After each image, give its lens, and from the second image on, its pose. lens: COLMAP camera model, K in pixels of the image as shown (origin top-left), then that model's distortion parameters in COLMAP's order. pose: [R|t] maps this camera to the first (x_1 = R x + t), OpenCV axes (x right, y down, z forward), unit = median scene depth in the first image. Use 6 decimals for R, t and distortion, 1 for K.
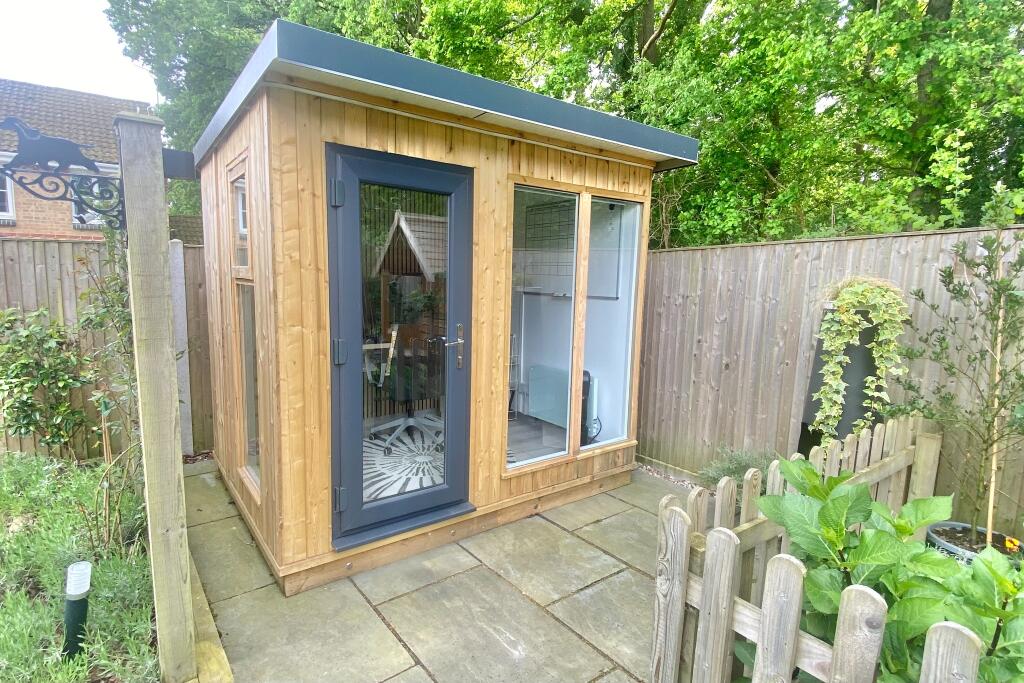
lens RADIAL K [[528.9, 0, 512.0], [0, 528.9, 341.5], [0, 0, 1]] dist [0.000968, 0.000044]
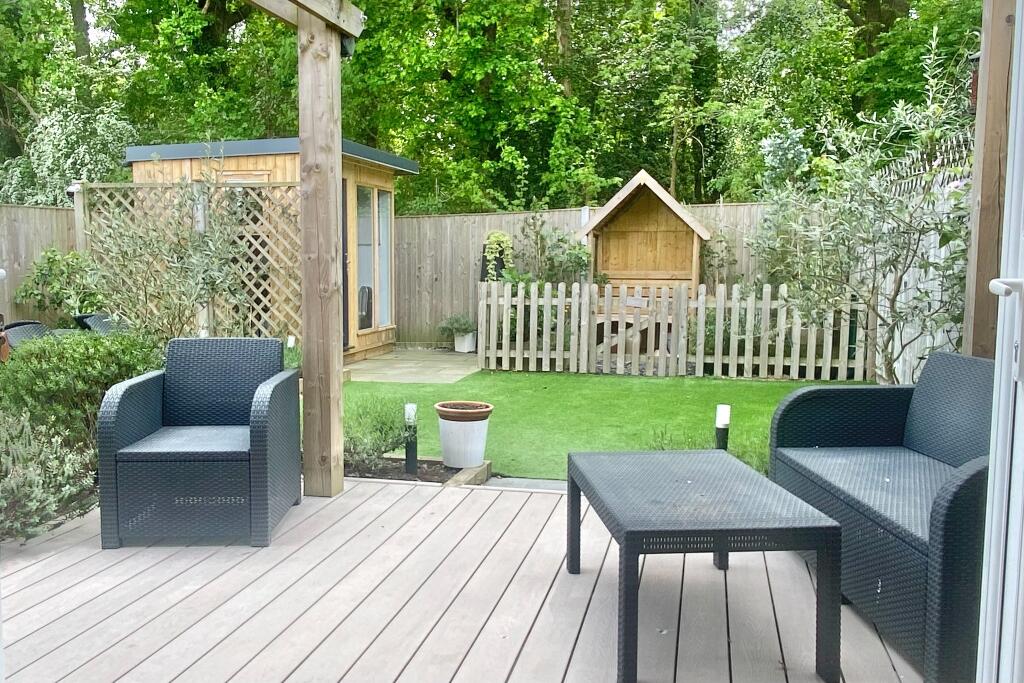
lens RADIAL K [[853.1, 0, 512.0], [0, 853.1, 341.5], [0, 0, 1]] dist [-0.000295, -0.000070]
pose [[0.763279, -0.078168, 0.641322, -1.422050], [0.094332, 0.995500, 0.009066, 0.277067], [-0.639145, 0.053577, 0.767218, -1.572497]]
